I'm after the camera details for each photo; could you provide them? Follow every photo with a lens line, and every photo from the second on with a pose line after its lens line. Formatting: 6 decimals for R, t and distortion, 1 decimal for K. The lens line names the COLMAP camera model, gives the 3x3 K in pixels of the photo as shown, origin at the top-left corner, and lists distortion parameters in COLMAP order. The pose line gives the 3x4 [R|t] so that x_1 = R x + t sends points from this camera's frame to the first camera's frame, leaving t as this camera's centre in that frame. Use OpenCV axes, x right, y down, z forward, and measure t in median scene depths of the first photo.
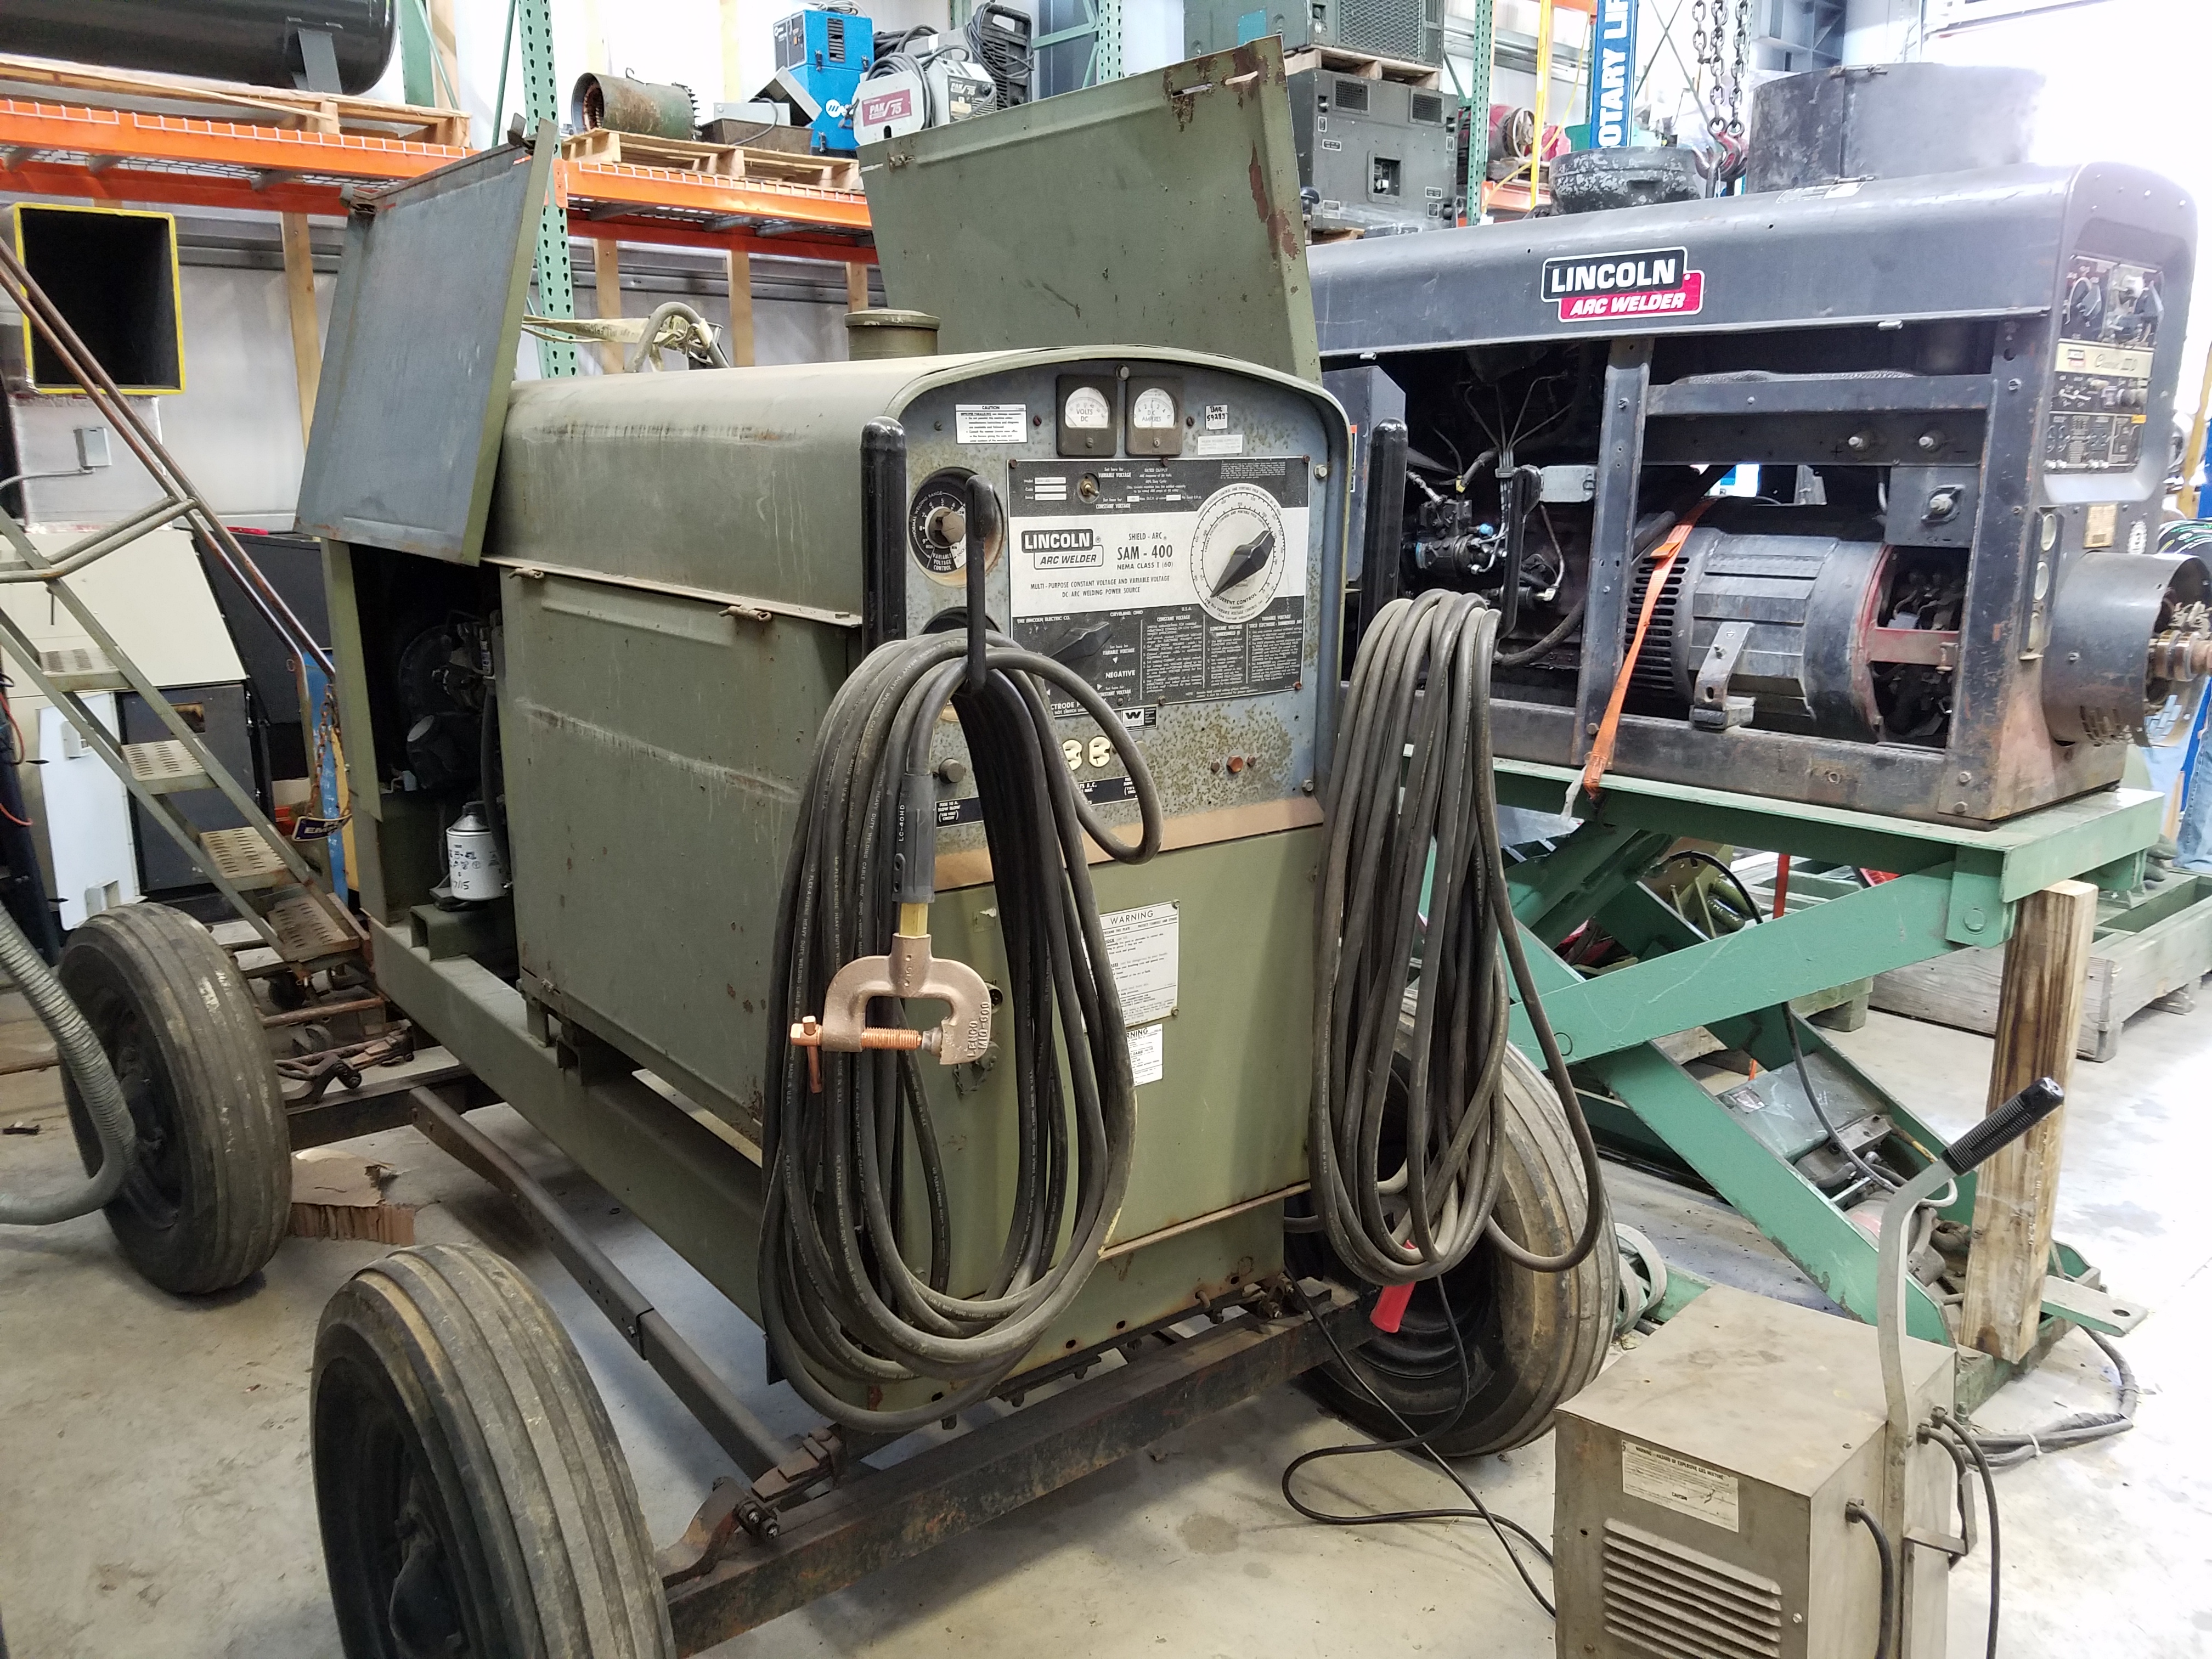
lens RADIAL K [[1706.8, 0, 1106.0], [0, 1706.8, 829.5], [0, 0, 1]] dist [0.110634, -0.159024]
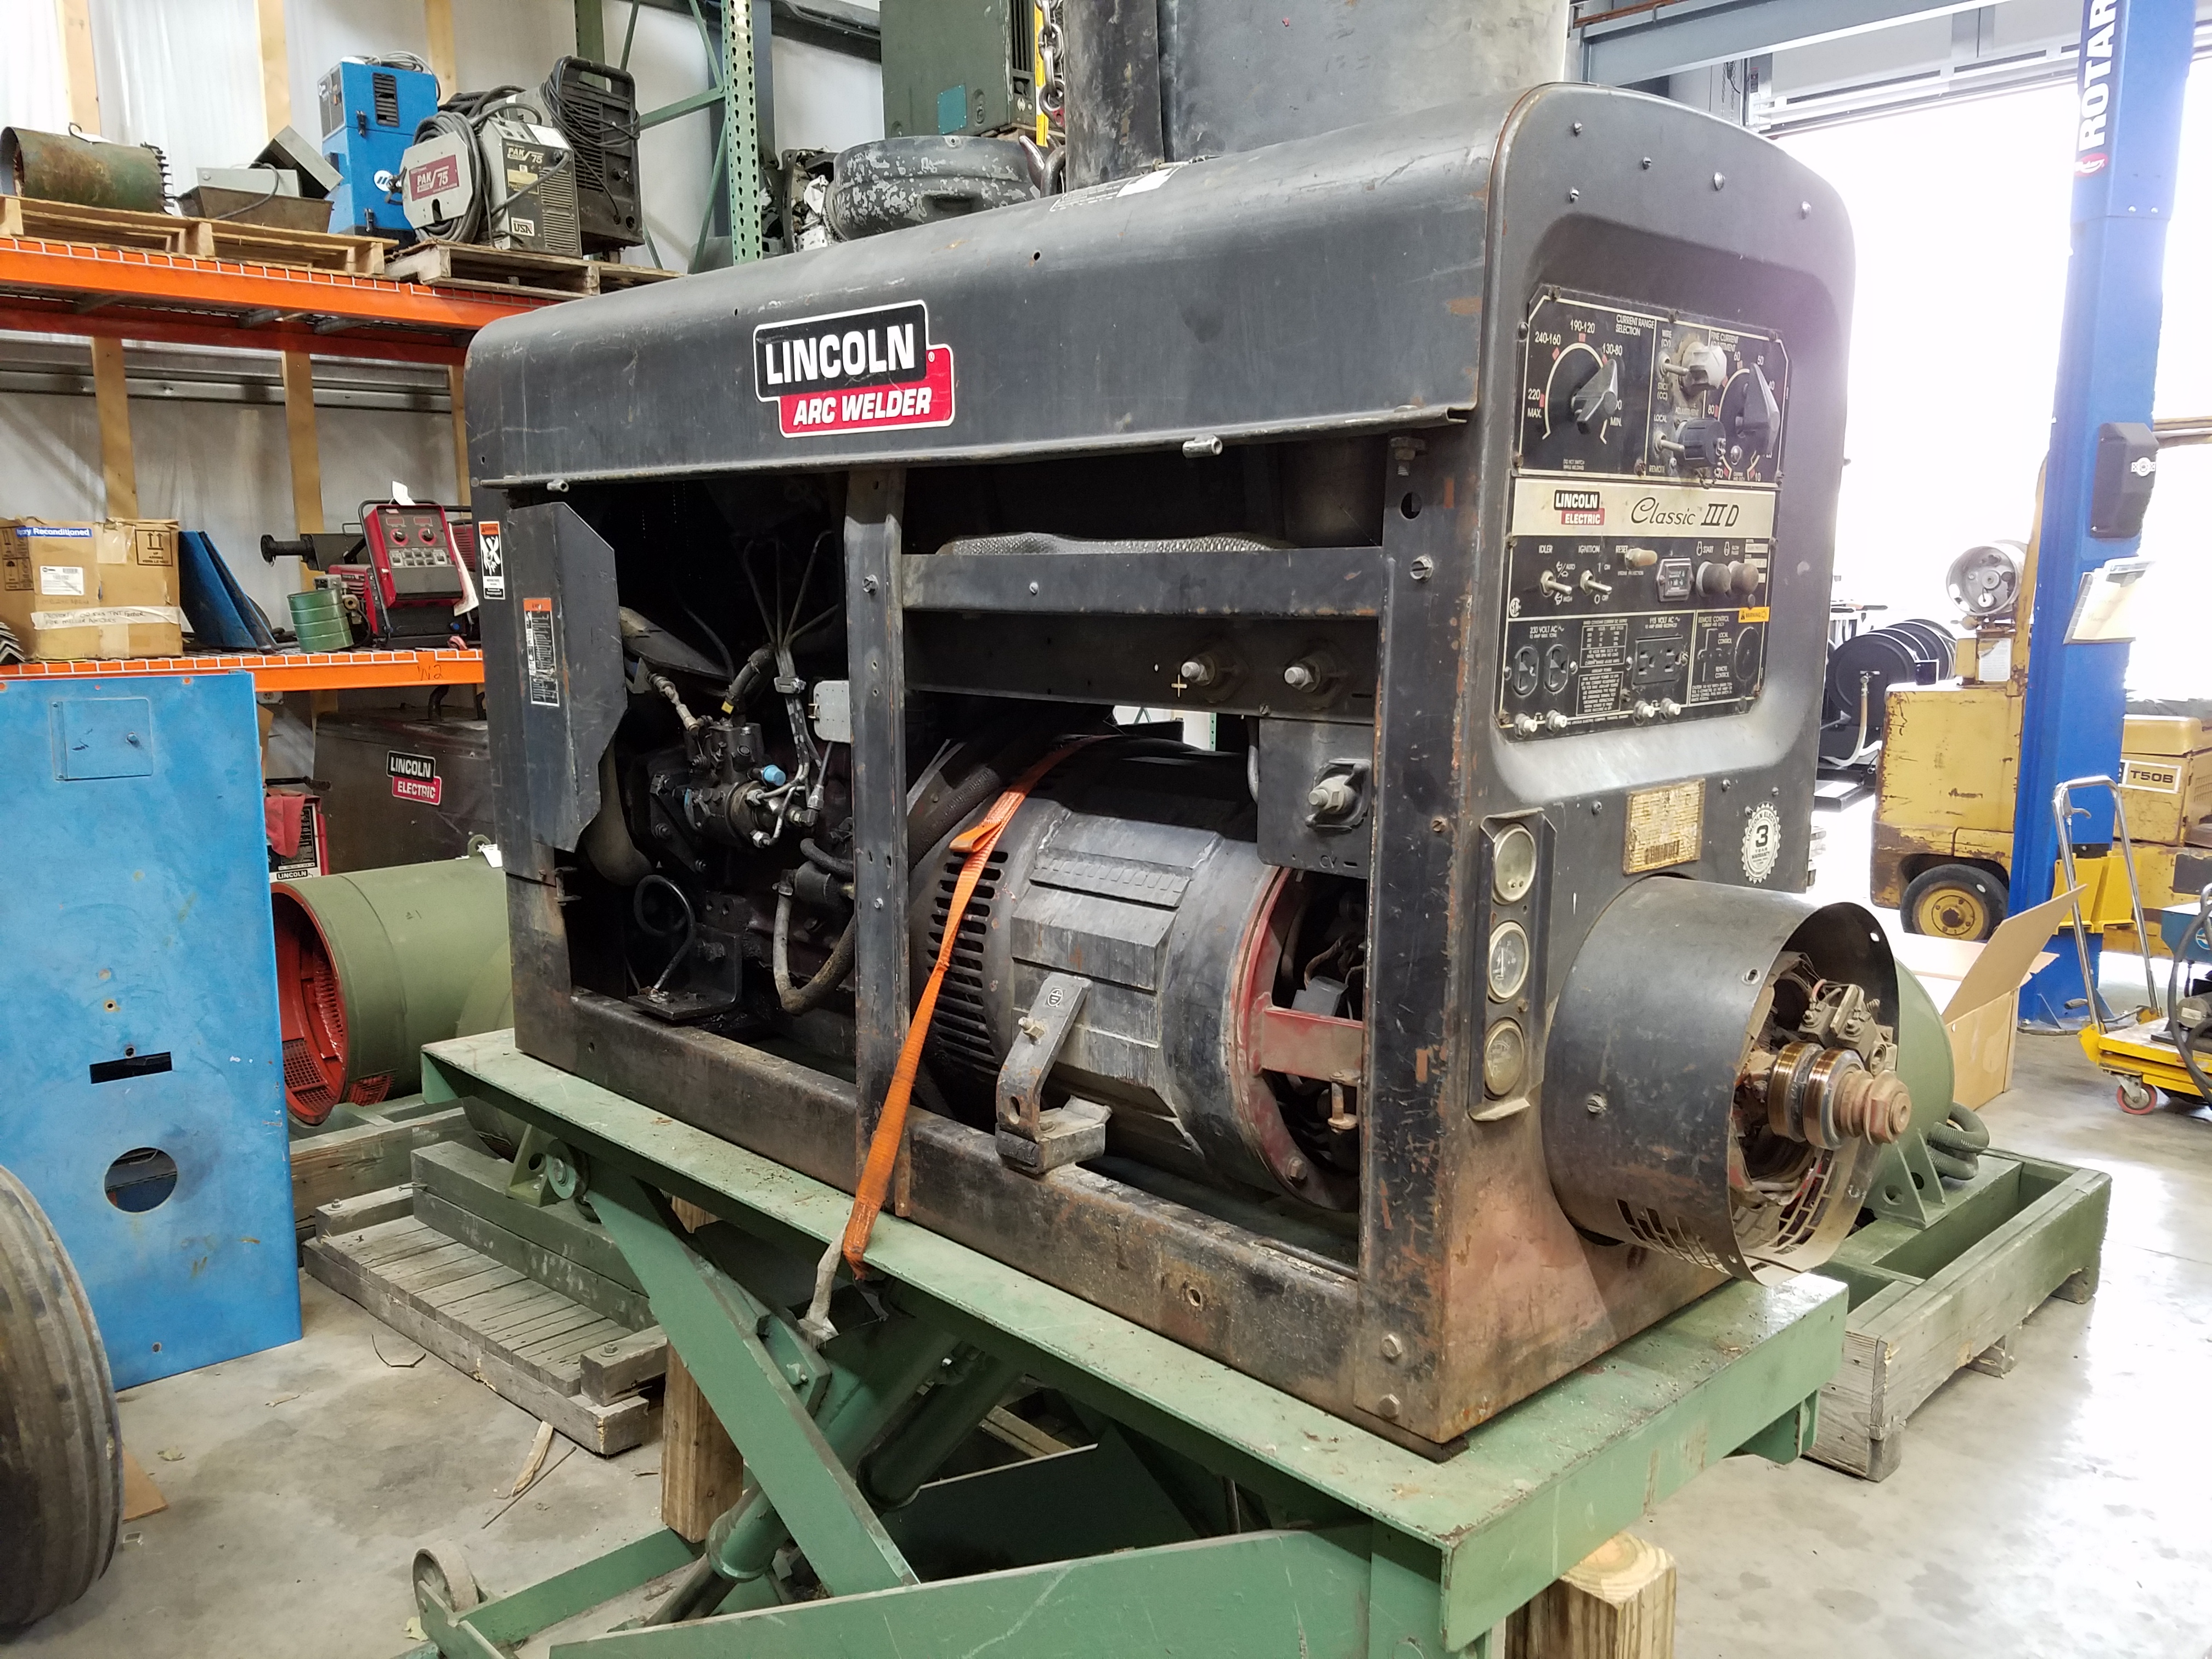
lens RADIAL K [[1749.0, 0, 1037.1], [0, 1749.0, 879.1], [0, 0, 1]] dist [0.261462, -0.416135]
pose [[0.999088, -0.008955, 0.041744, 0.335041], [0.010975, 0.998768, -0.048404, -0.124967], [-0.041259, 0.048818, 0.997955, 0.438972]]
